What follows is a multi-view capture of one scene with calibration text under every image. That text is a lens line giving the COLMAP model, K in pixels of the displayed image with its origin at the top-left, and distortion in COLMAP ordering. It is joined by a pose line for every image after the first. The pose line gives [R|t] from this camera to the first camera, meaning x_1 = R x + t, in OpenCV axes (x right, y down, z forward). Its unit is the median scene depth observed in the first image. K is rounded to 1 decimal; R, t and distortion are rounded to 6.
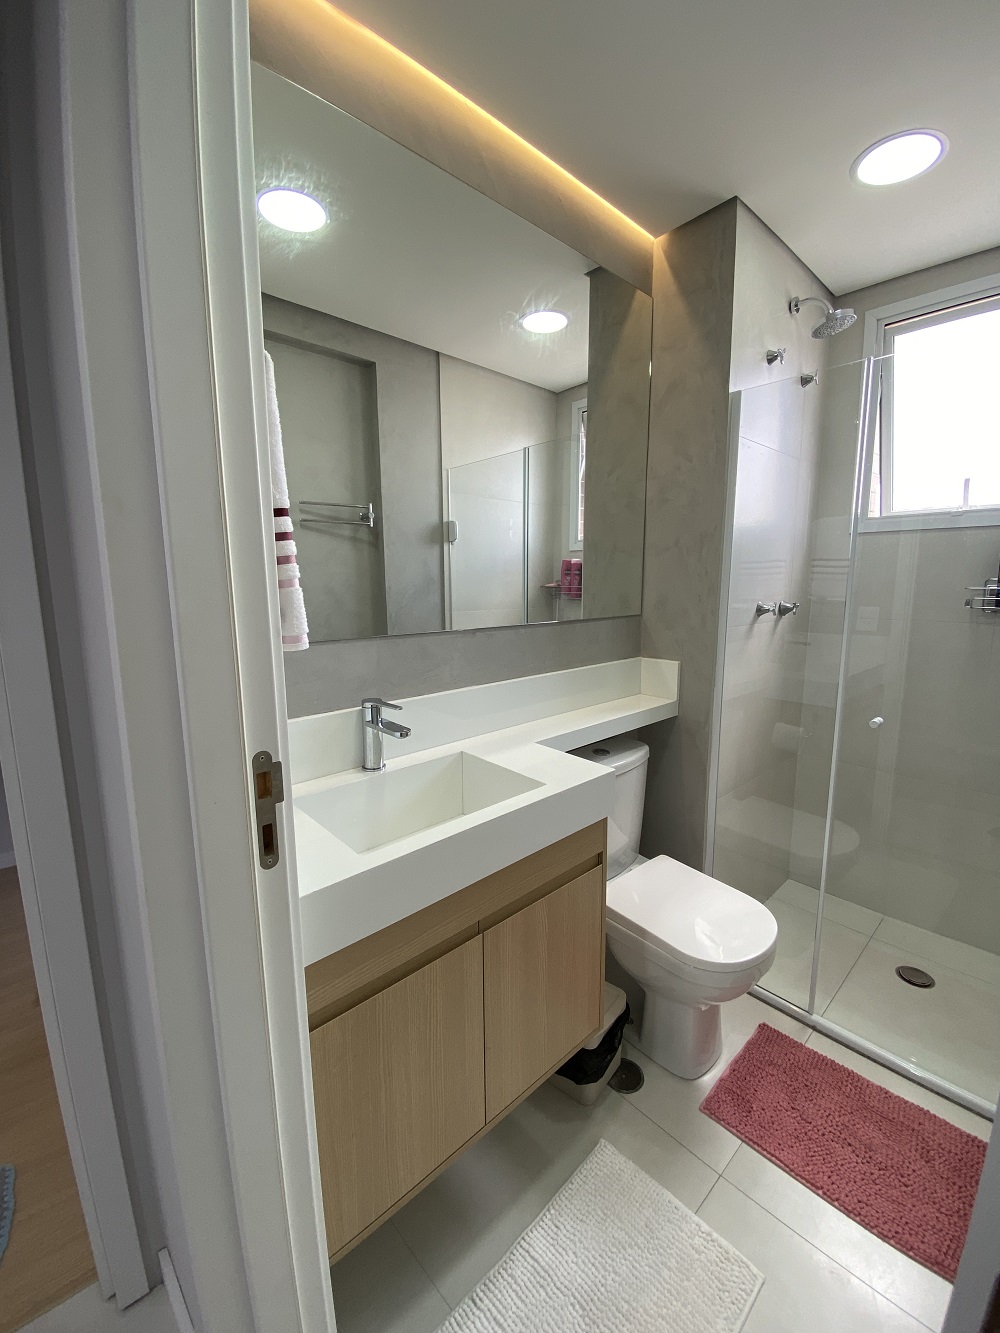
lens RADIAL K [[538.7, 0, 503.5], [0, 538.7, 663.3], [0, 0, 1]] dist [-0.000859, -0.000517]
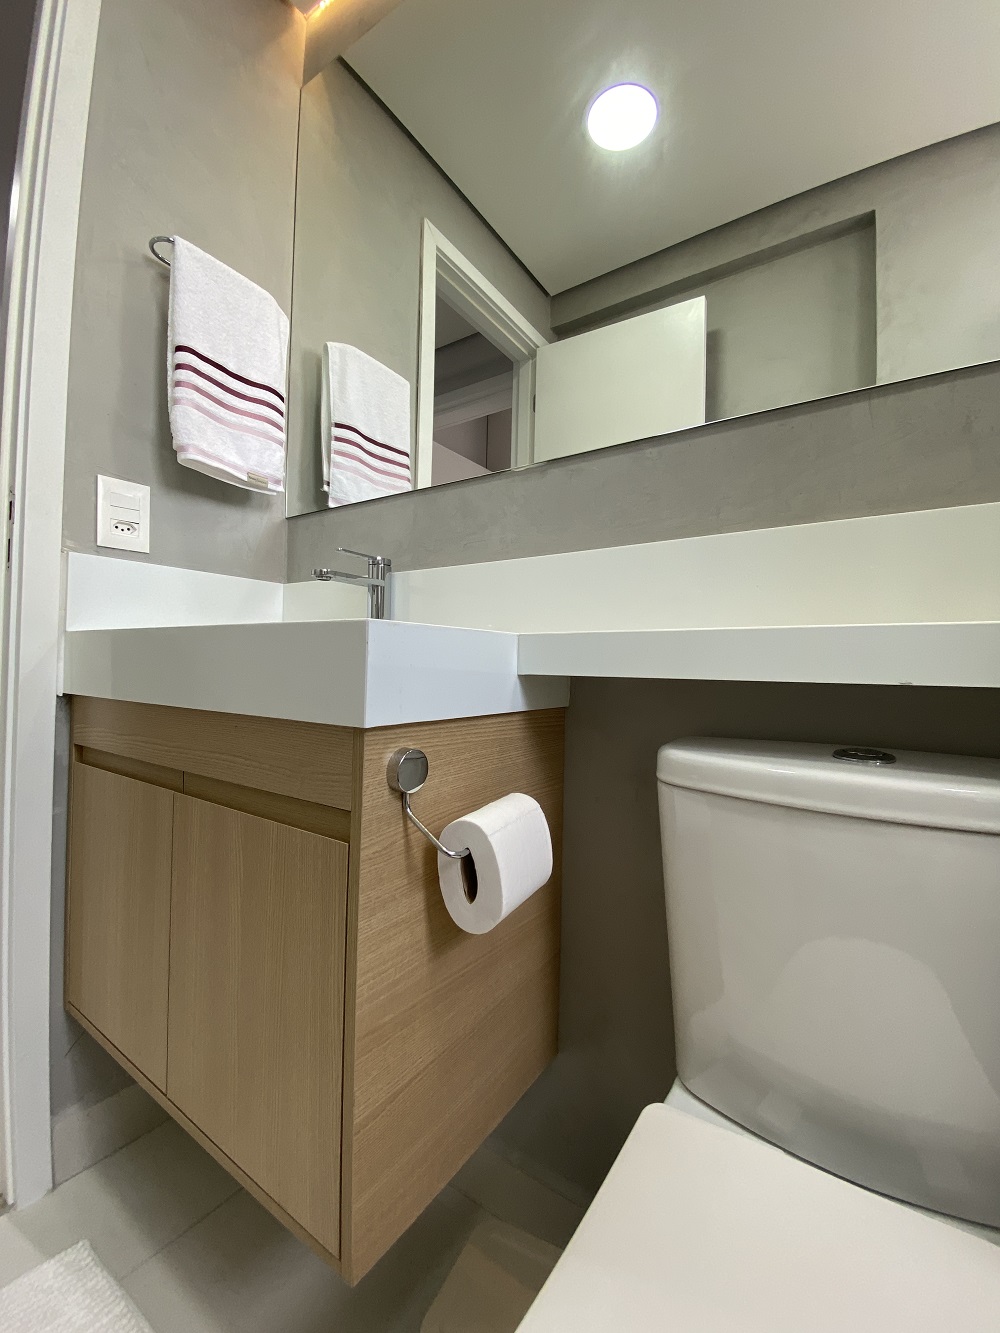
lens RADIAL K [[551.0, 0, 500.0], [0, 551.0, 666.5], [0, 0, 1]] dist [-0.028320, -0.000136]
pose [[0.228770, 0.024186, -0.973180, 0.340303], [-0.184637, 0.982623, -0.018983, 0.113341], [0.955810, 0.184028, 0.229260, 0.529743]]
